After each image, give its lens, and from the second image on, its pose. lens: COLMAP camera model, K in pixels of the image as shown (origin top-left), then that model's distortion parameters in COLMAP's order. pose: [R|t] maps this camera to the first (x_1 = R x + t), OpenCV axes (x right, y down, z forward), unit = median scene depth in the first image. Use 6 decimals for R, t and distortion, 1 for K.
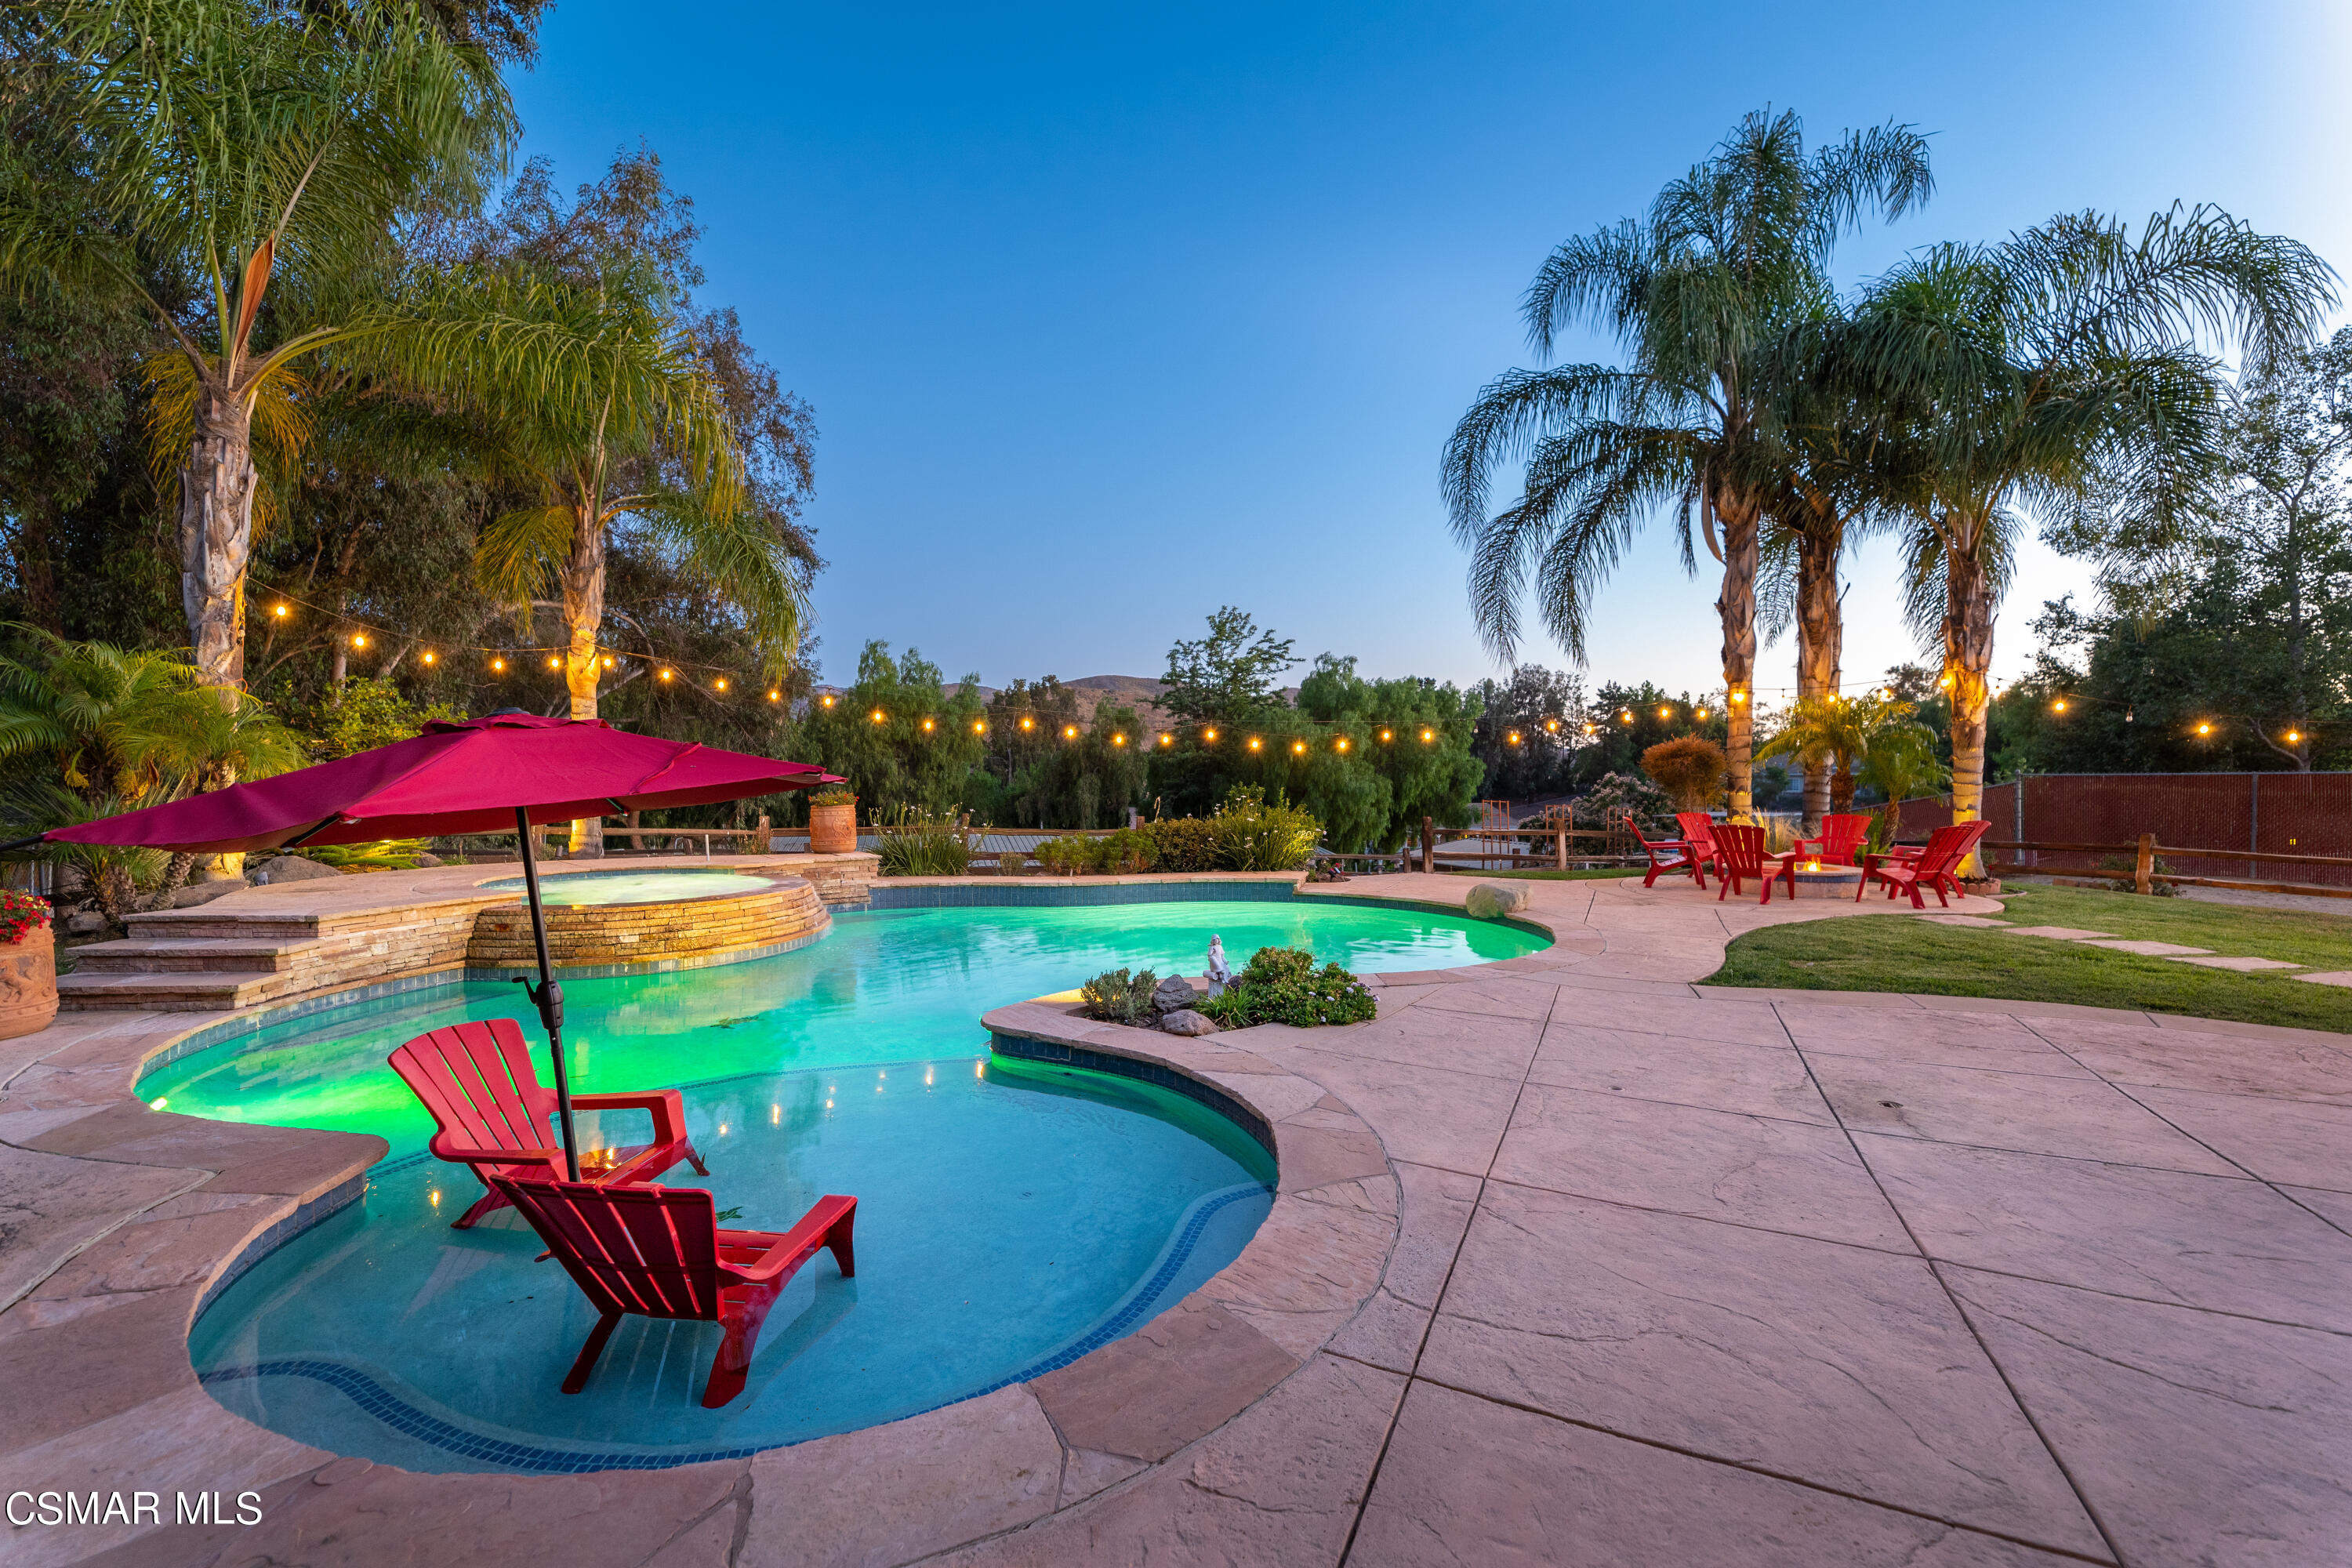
lens RADIAL K [[955.6, 0, 1189.2], [0, 955.6, 794.9], [0, 0, 1]] dist [0.002834, -0.002230]
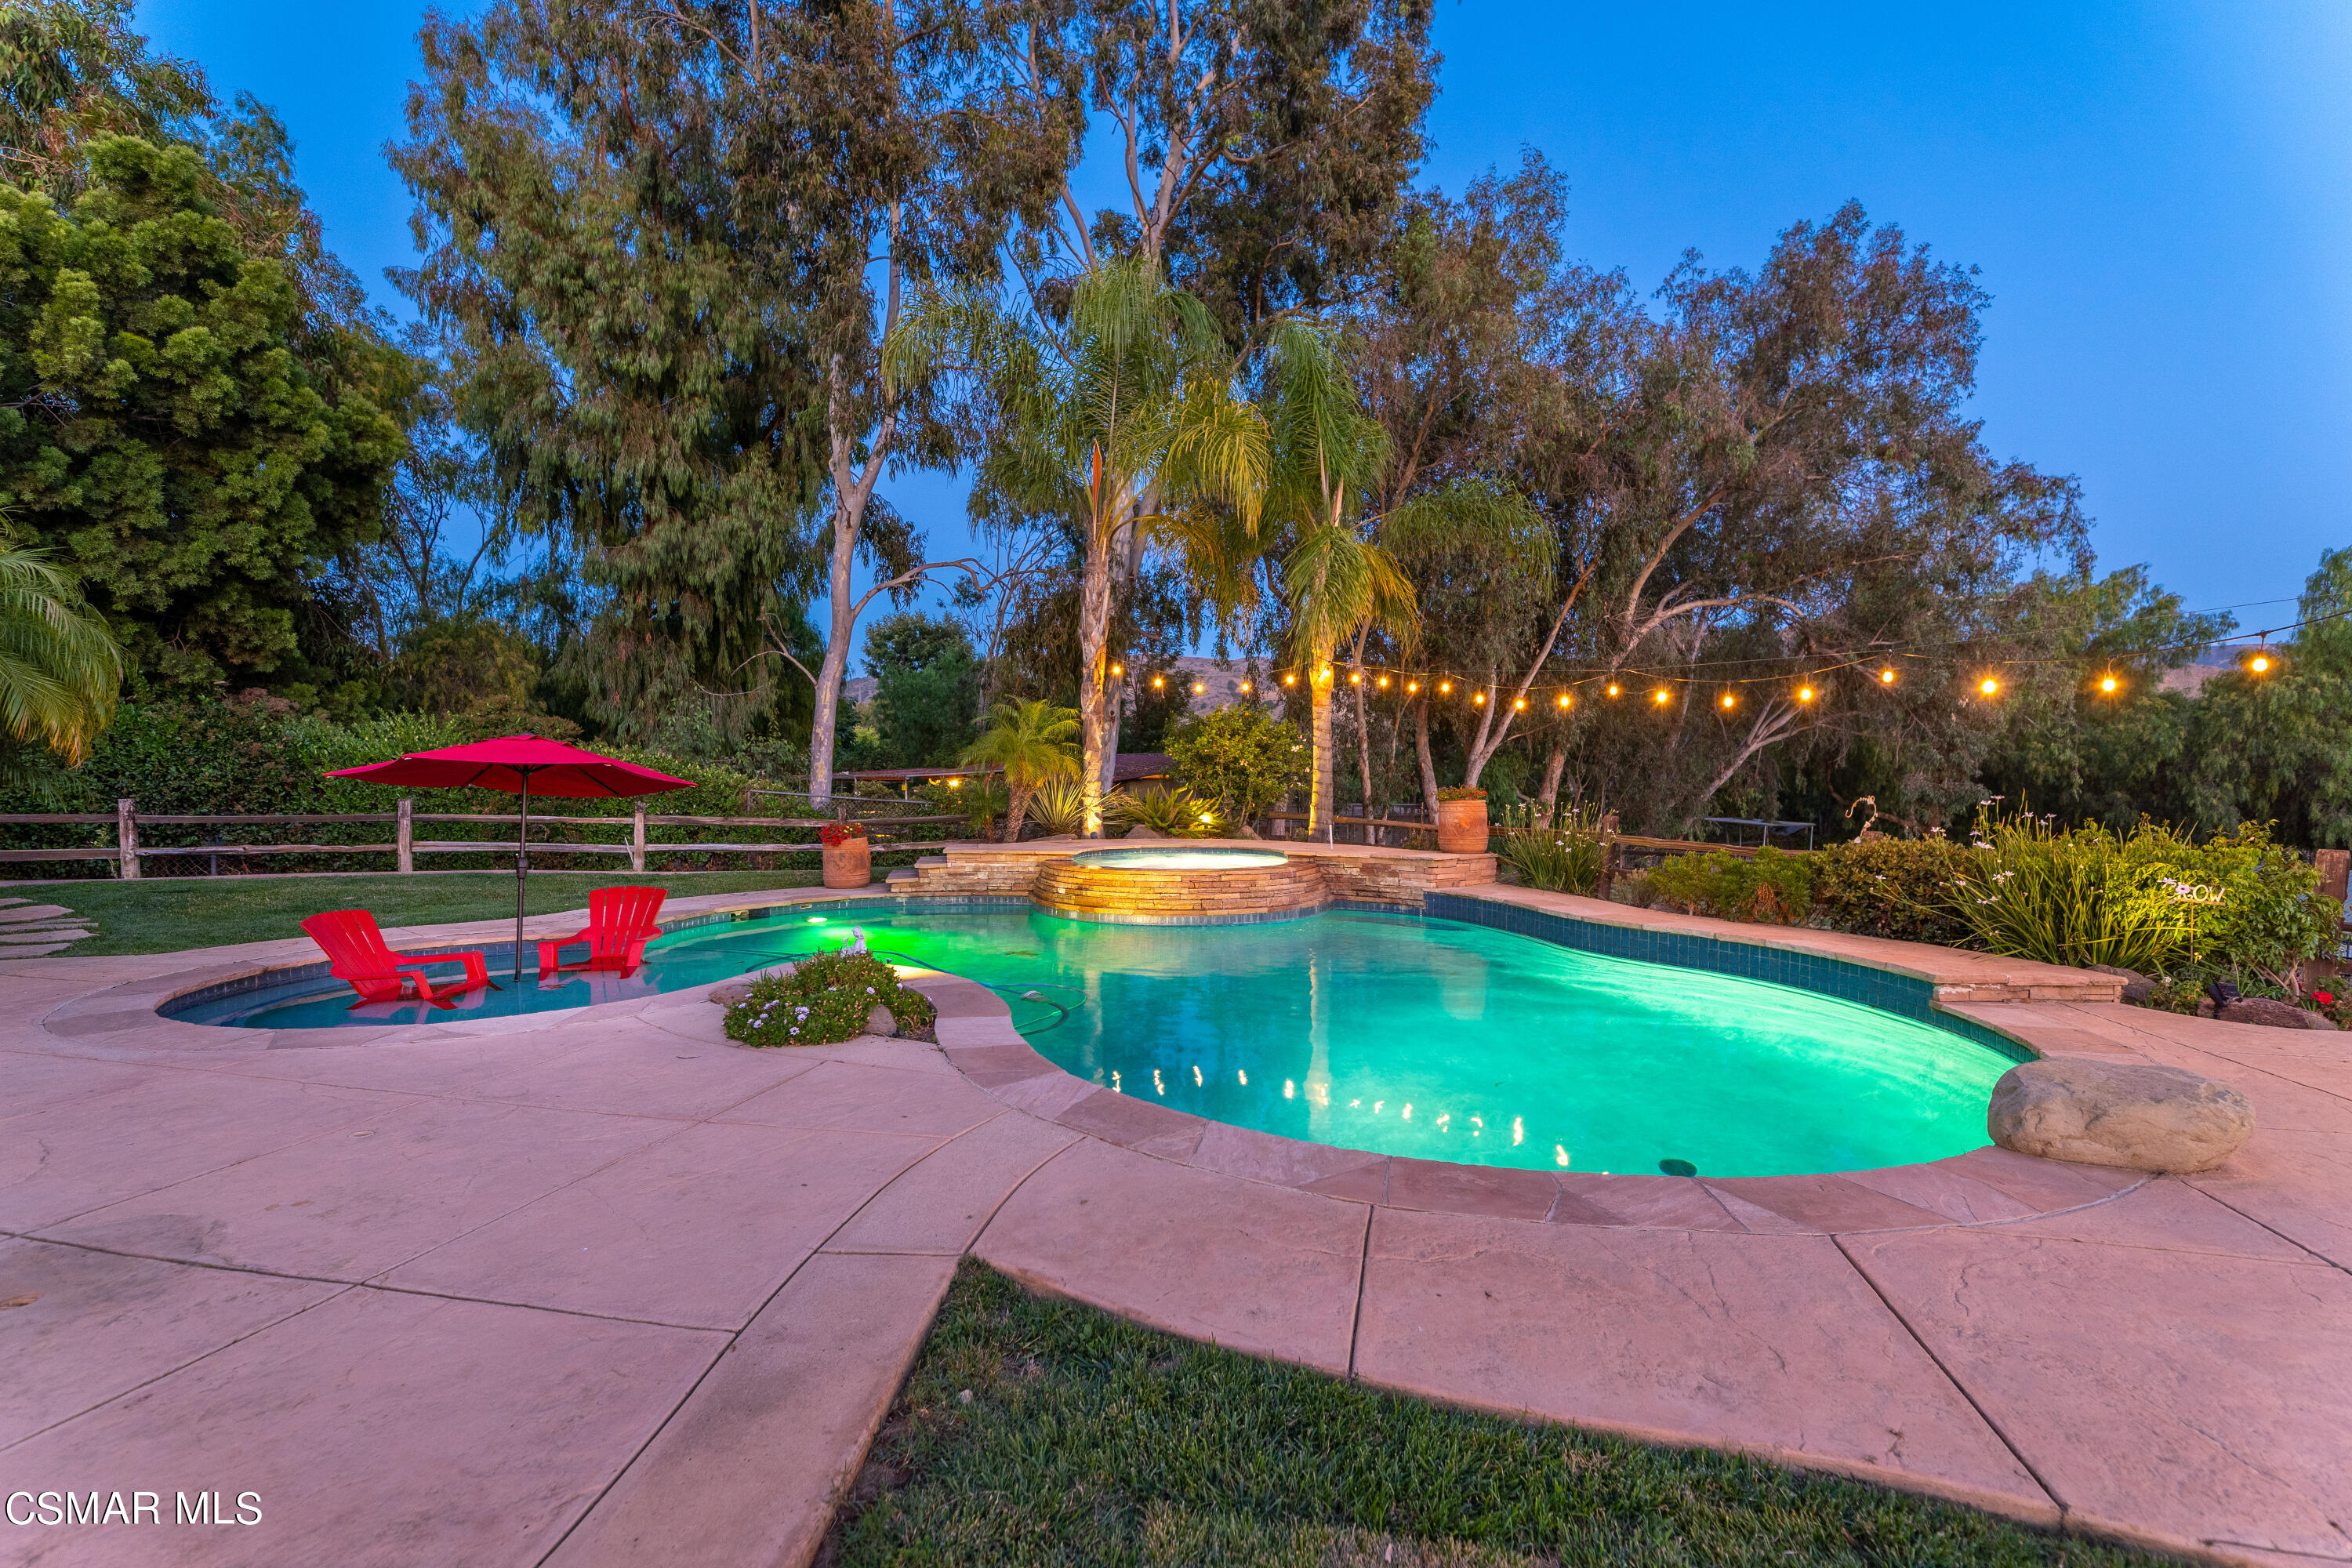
lens RADIAL K [[995.3, 0, 1175.5], [0, 995.3, 795.1], [0, 0, 1]] dist [-0.000237, -0.000482]
pose [[0.197329, 0.010429, -0.980282, 0.739008], [-0.015266, 0.999855, 0.007564, 0.003594], [0.980218, 0.013472, 0.197460, 0.802625]]
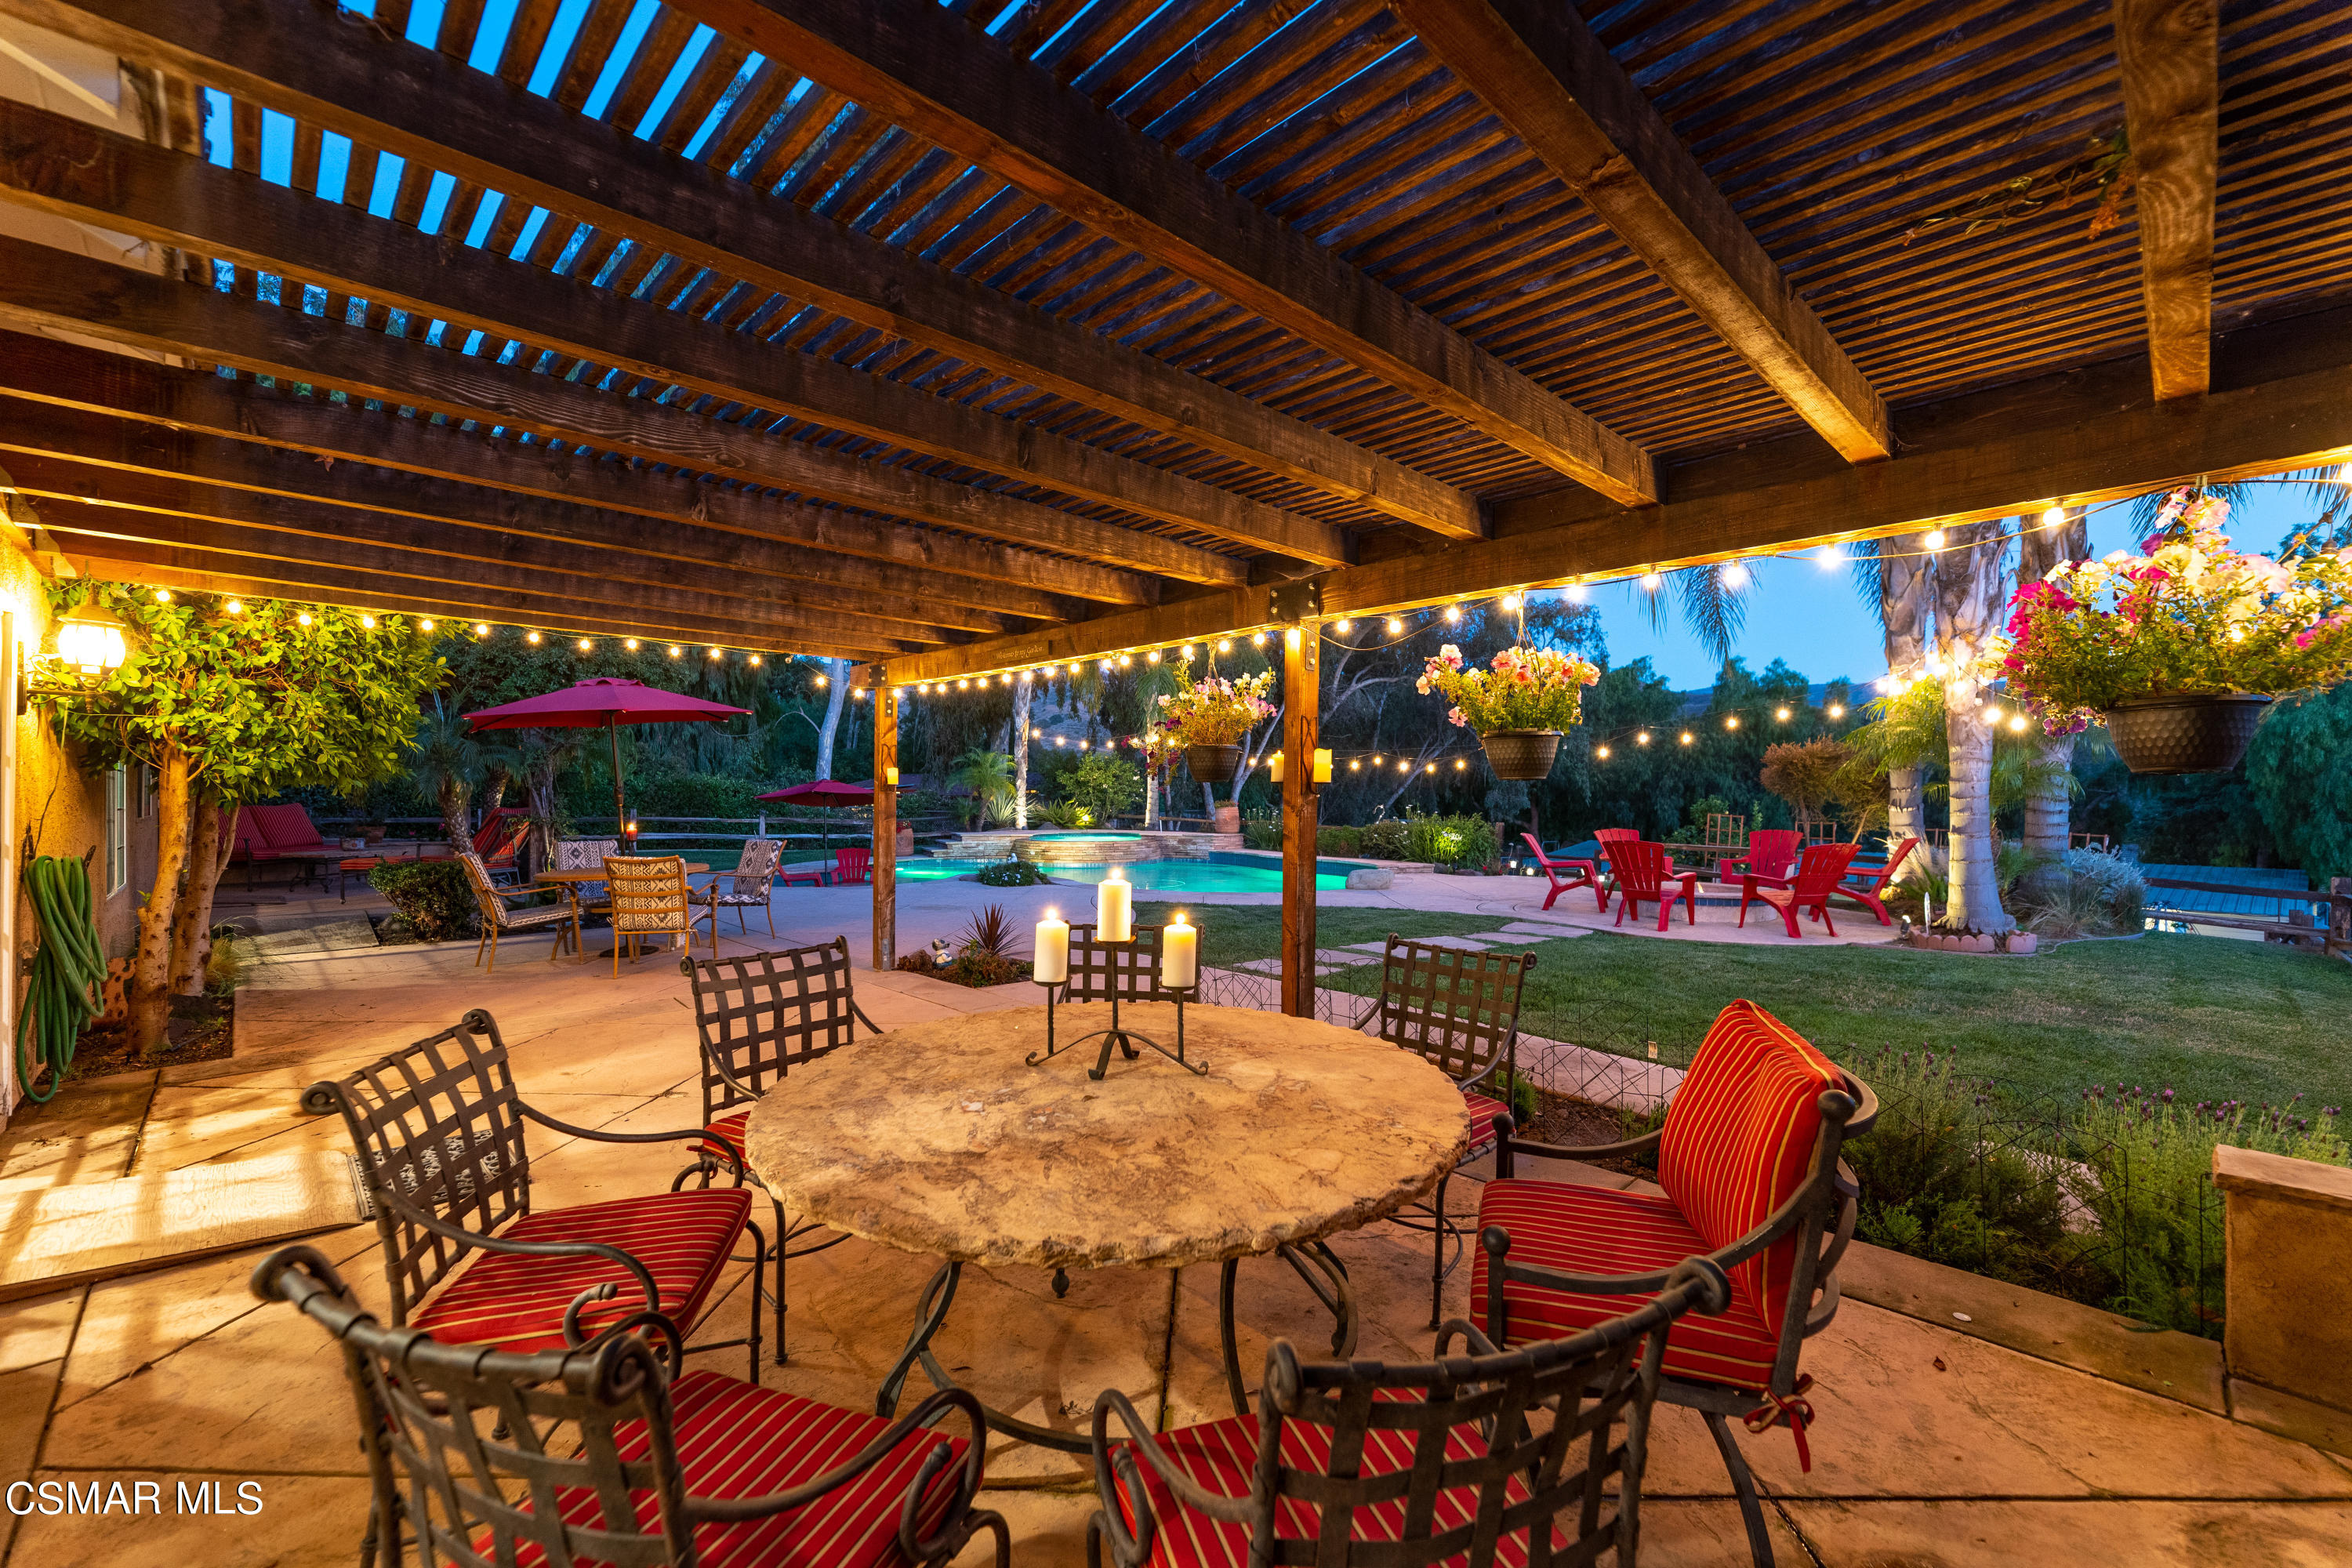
lens RADIAL K [[955.6, 0, 1167.9], [0, 955.6, 792.6], [0, 0, 1]] dist [0.002834, -0.002230]
pose [[0.399096, -0.000580, -0.916909, 1.842375], [-0.014958, 0.999863, -0.007143, -0.005011], [0.916787, 0.016566, 0.399032, 0.250955]]
